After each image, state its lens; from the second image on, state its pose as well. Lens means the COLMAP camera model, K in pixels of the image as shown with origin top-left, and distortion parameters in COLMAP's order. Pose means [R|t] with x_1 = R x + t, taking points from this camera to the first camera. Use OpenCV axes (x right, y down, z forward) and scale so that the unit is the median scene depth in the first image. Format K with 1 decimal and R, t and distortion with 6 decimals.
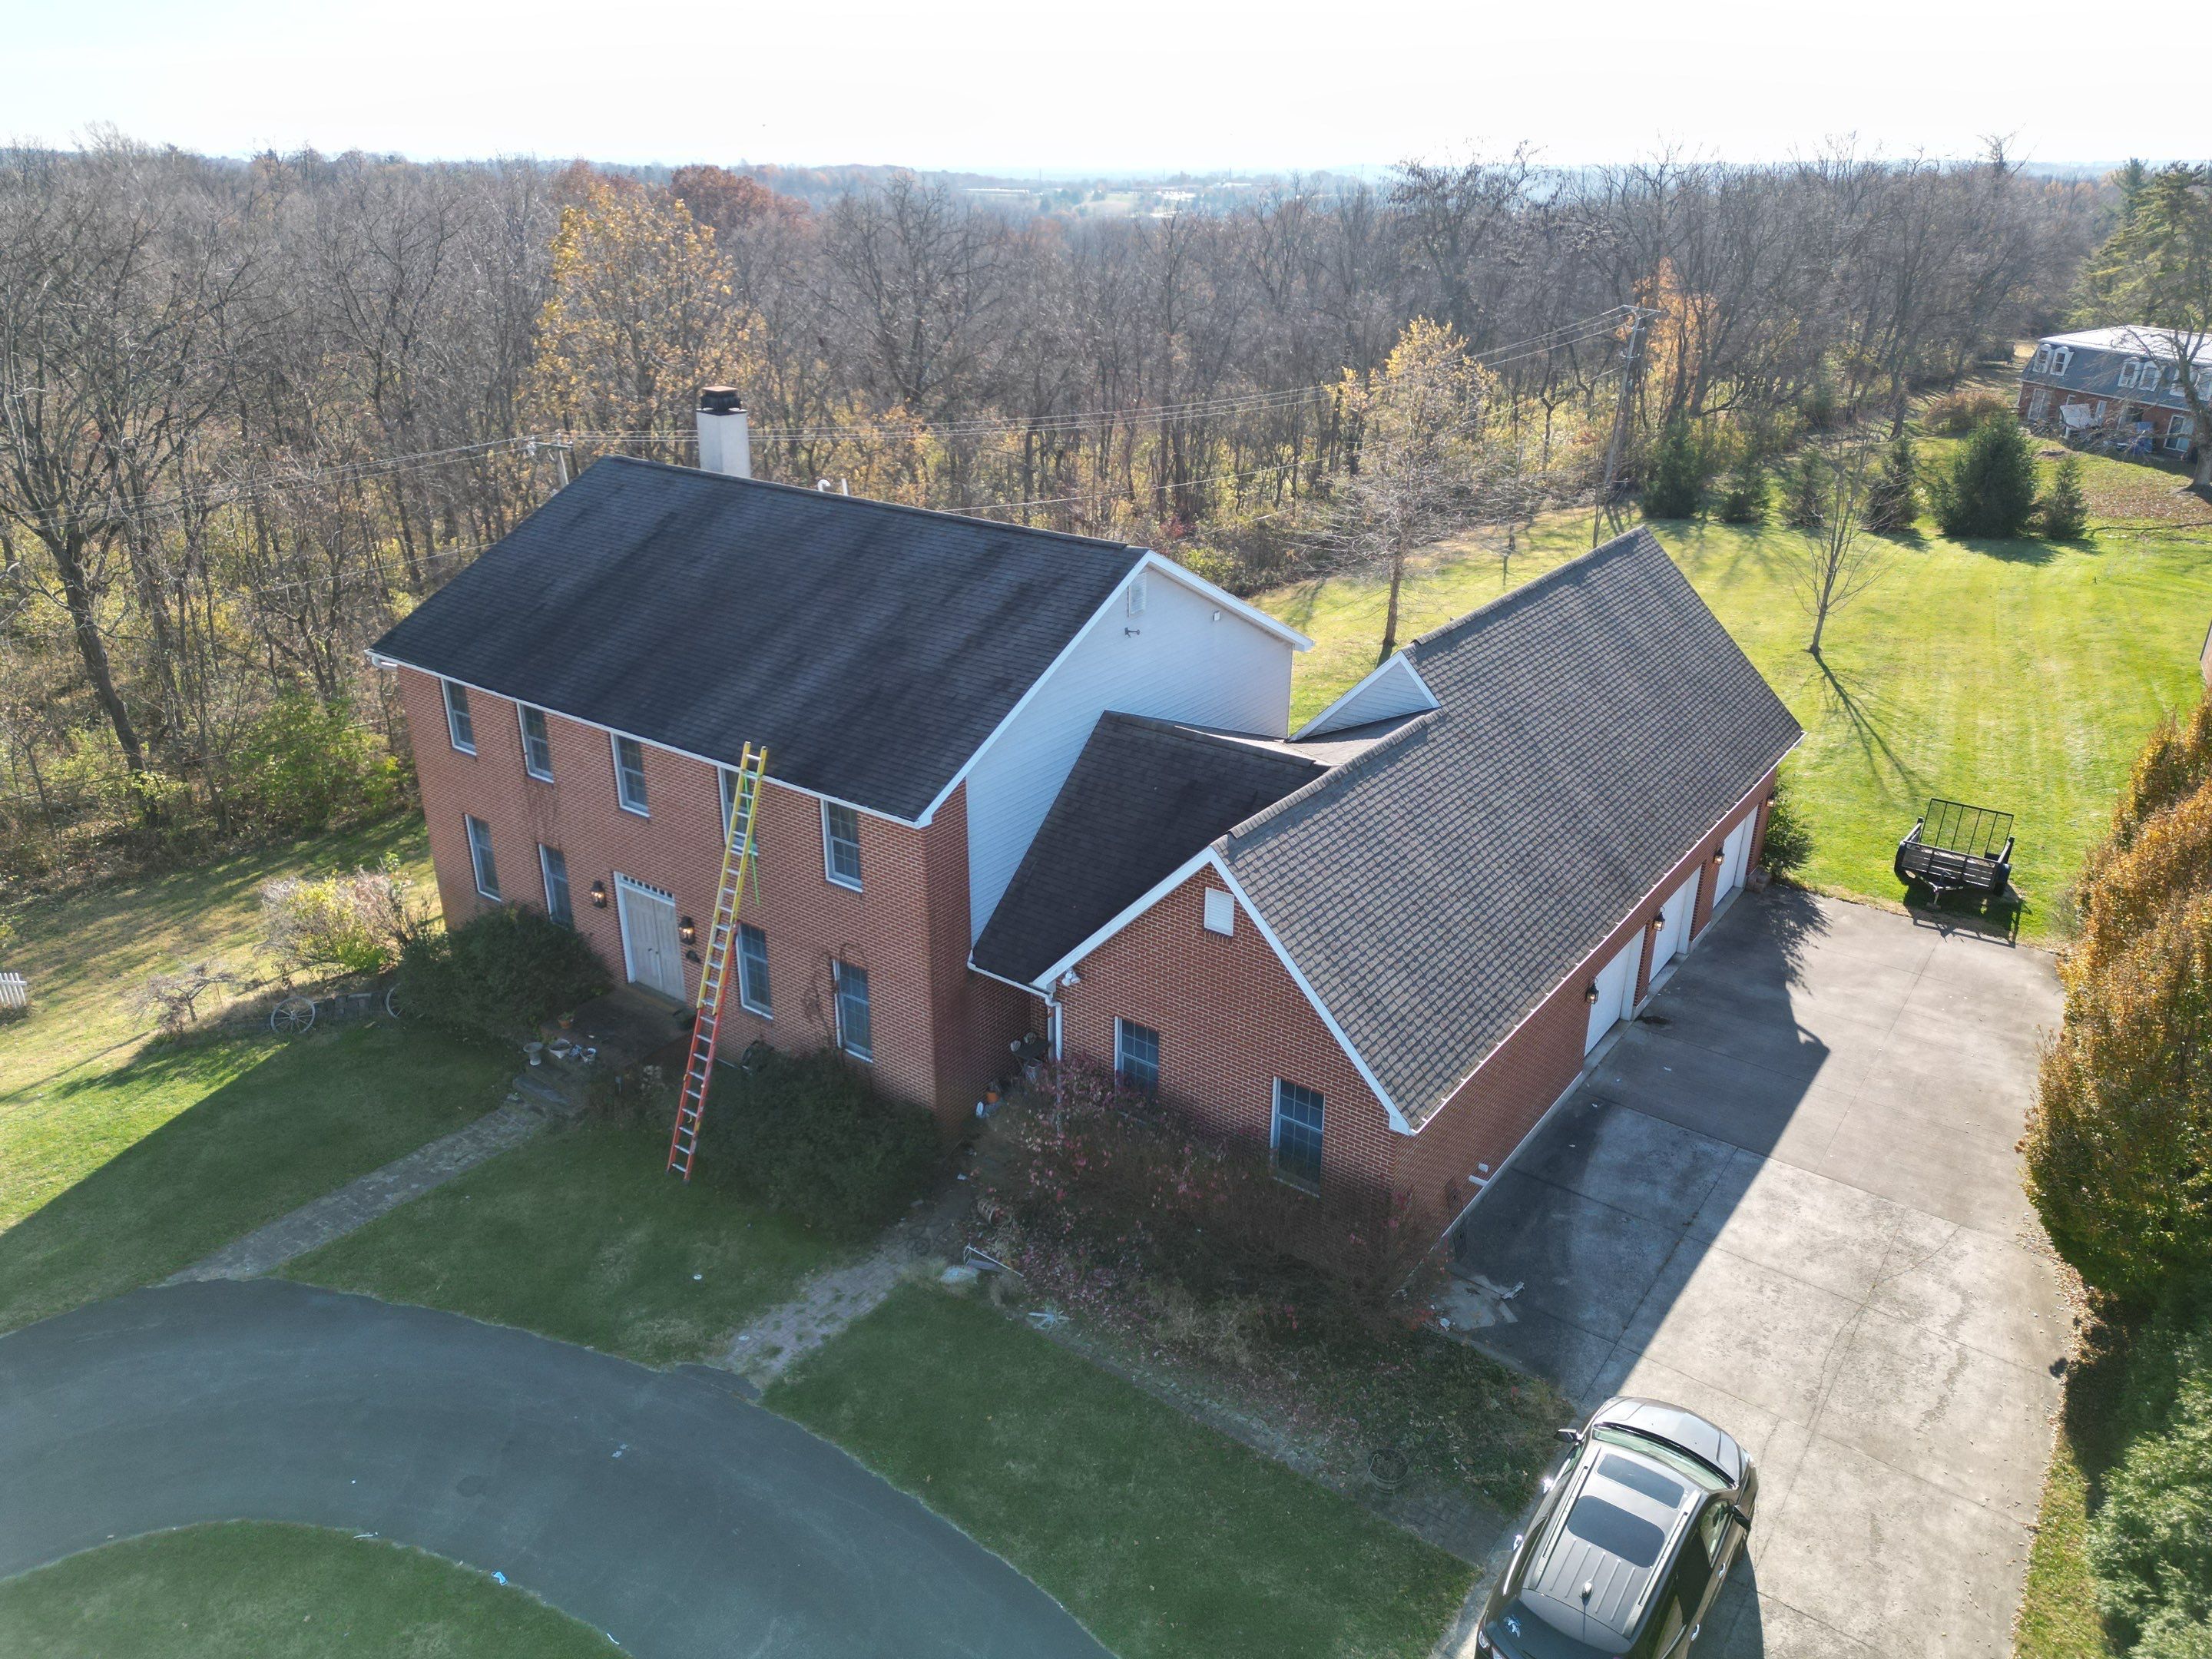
lens RADIAL K [[1592.5, 0, 1043.1], [0, 1592.5, 860.6], [0, 0, 1]] dist [0.099254, -0.093256]
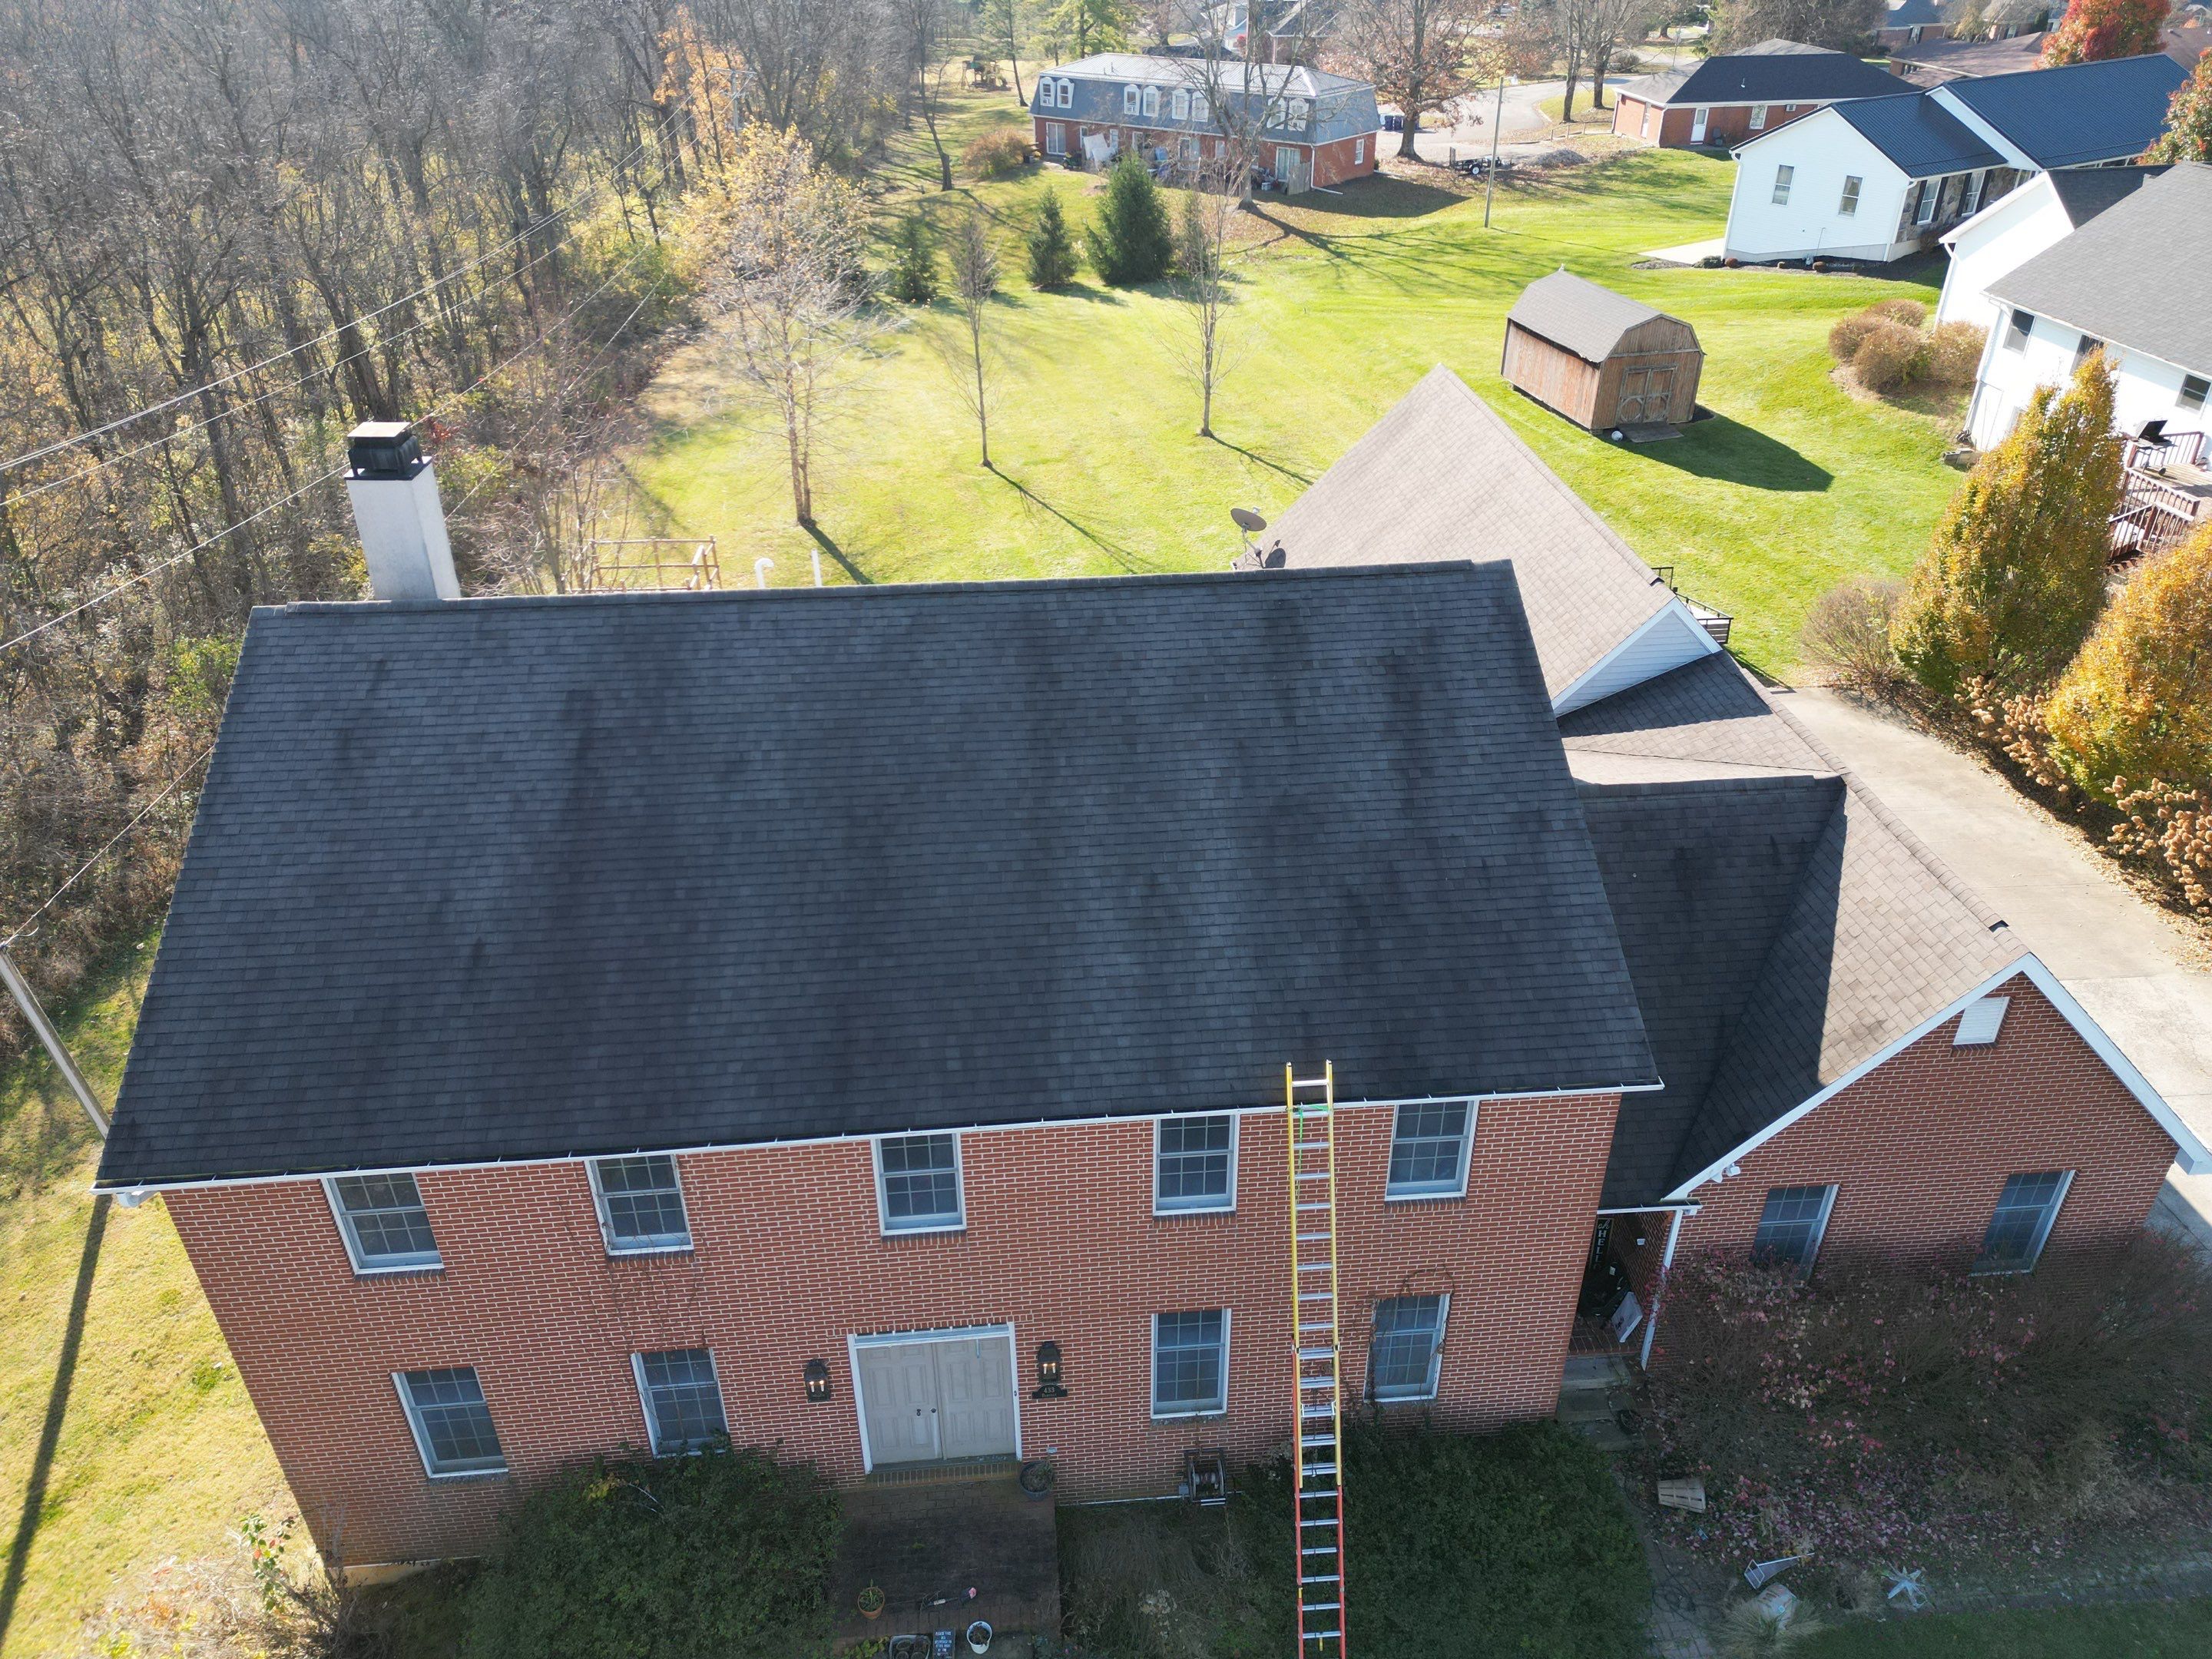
lens RADIAL K [[1623.6, 0, 1106.0], [0, 1623.6, 829.5], [0, 0, 1]] dist [0.096844, -0.083197]
pose [[0.735689, -0.353521, 0.577741, -0.392593], [0.283343, 0.935392, 0.211562, -0.214522], [-0.615206, 0.008055, 0.788325, 0.398559]]
